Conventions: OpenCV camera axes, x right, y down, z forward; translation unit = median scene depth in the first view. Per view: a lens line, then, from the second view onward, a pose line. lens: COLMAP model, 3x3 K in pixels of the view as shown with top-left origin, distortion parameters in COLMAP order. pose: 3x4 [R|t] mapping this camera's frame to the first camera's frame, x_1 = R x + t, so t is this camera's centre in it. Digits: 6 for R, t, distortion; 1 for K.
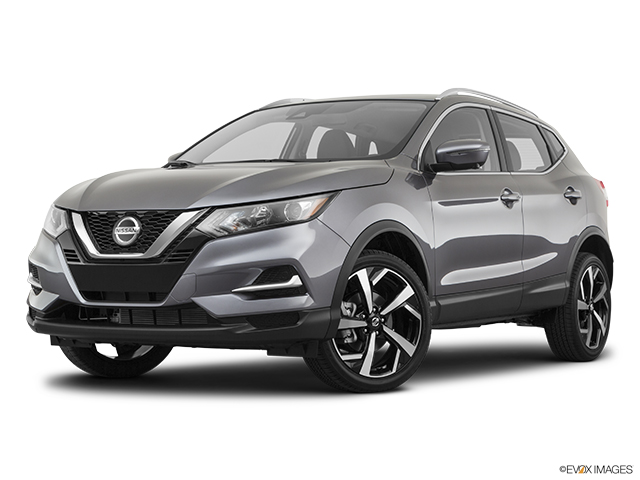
lens RADIAL K [[1328.7, 0, 323.5], [0, 1328.7, 244.9], [0, 0, 1]] dist [-0.105330, 0.000000]
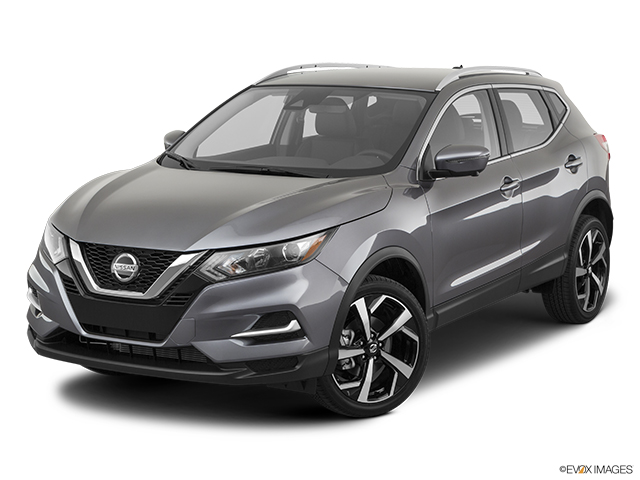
lens RADIAL K [[1341.3, 0, 319.5], [0, 1341.3, 239.1], [0, 0, 1]] dist [-0.078940, 0.000000]
pose [[0.999995, -0.001904, -0.002532, 0.000902], [0.002252, 0.989362, 0.145457, -0.172282], [0.002228, -0.145462, 0.989361, 0.002665]]
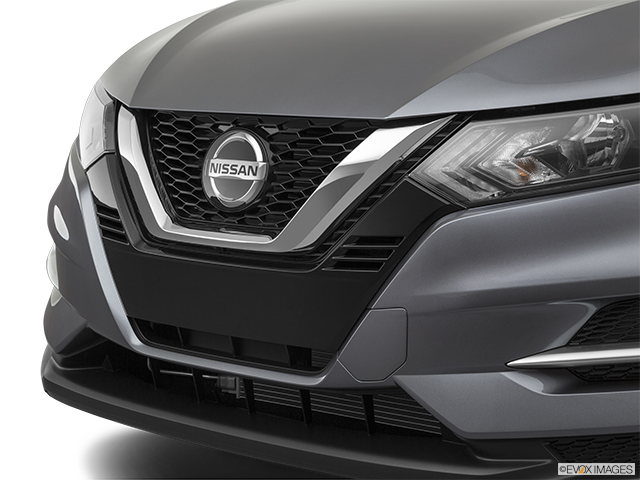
lens RADIAL K [[1704.0, 0, 319.4], [0, 1704.0, 241.4], [0, 0, 1]] dist [0.117844, 0.000000]
pose [[0.972810, 0.025305, -0.230218, -0.014012], [0.003462, 0.992313, 0.123704, -0.048189], [0.231578, -0.121137, 0.965245, 0.520147]]
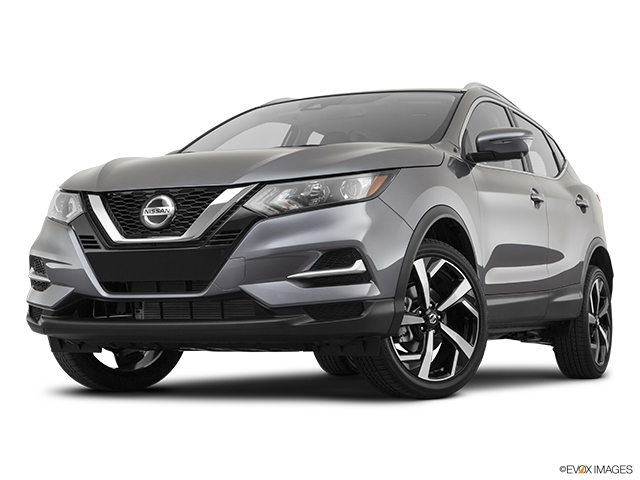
lens RADIAL K [[1247.9, 0, 315.8], [0, 1247.9, 234.1], [0, 0, 1]] dist [-0.158059, 0.000000]
pose [[0.995828, 0.004939, 0.091117, -0.115128], [0.000438, 0.998264, -0.058900, 0.050384], [-0.091250, 0.058695, 0.994097, 0.173541]]
